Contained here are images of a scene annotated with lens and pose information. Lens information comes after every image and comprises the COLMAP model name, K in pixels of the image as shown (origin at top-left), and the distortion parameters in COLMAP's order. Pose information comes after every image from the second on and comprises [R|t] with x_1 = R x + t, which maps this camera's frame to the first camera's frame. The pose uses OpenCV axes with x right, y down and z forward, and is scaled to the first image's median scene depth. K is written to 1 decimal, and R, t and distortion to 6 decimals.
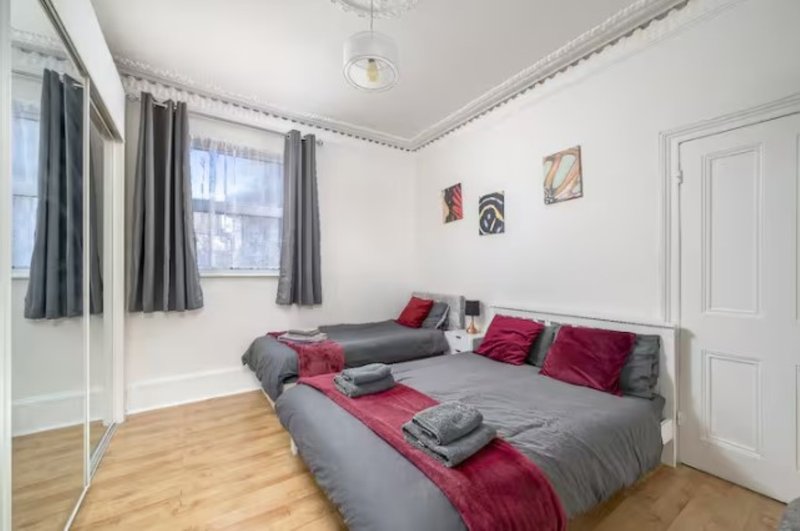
lens RADIAL K [[298.6, 0, 397.8], [0, 298.6, 268.4], [0, 0, 1]] dist [-0.001684, 0.000150]
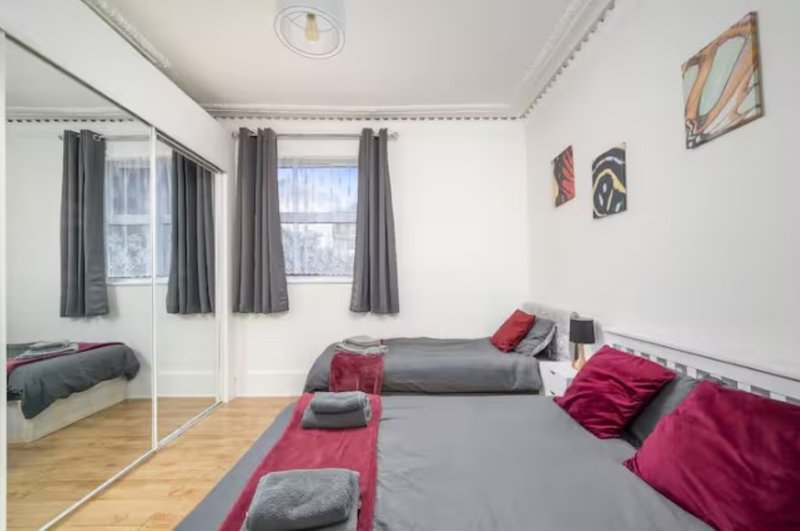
lens RADIAL K [[322.5, 0, 410.7], [0, 322.5, 272.8], [0, 0, 1]] dist [0.002282, 0.000265]
pose [[0.851611, -0.015453, -0.523946, 0.321373], [0.013720, 0.999880, -0.007190, 0.004908], [0.523994, -0.001066, 0.851721, 0.209840]]
